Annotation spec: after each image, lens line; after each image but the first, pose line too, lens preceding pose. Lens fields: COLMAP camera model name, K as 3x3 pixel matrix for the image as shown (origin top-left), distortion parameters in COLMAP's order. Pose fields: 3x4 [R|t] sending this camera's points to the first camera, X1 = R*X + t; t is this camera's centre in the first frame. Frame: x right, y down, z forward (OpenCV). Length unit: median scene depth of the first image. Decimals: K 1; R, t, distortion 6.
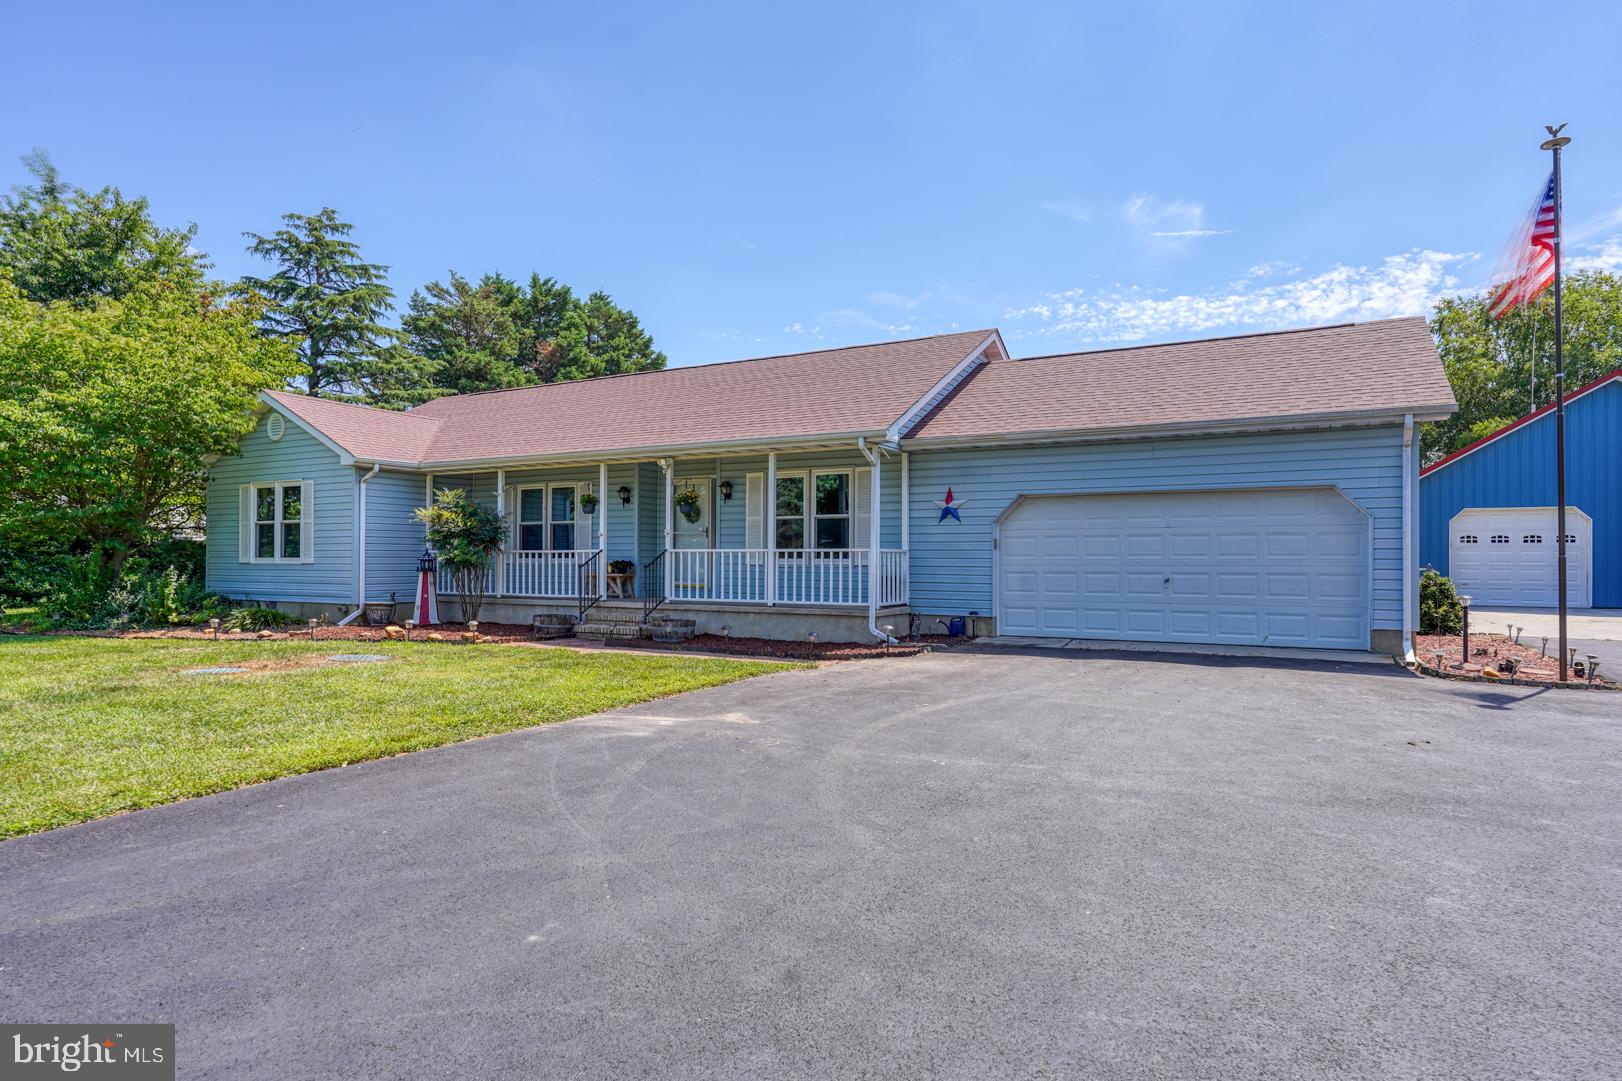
lens RADIAL K [[941.6, 0, 772.0], [0, 941.6, 548.1], [0, 0, 1]] dist [0.034723, -0.000061]
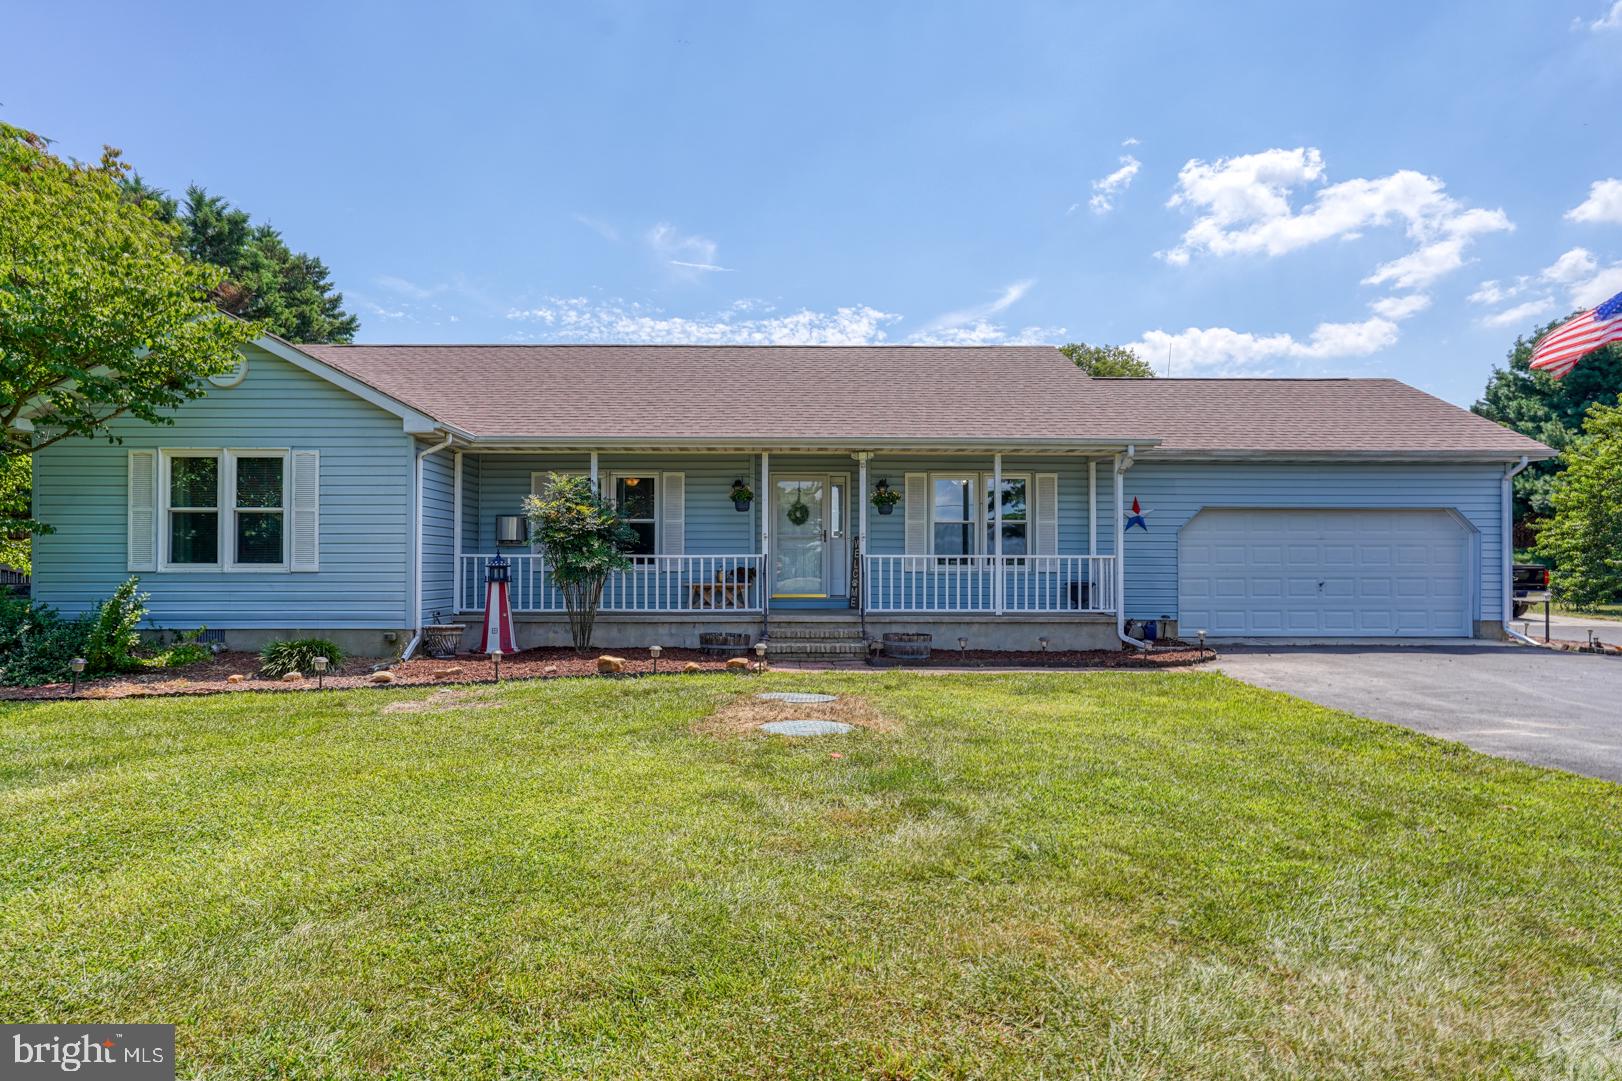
lens RADIAL K [[941.6, 0, 772.0], [0, 941.6, 548.1], [0, 0, 1]] dist [0.034723, -0.000061]
pose [[0.857363, 0.009819, 0.514618, -0.624575], [-0.006660, 0.999946, -0.007984, 0.002743], [-0.514668, 0.003418, 0.857382, 0.276463]]
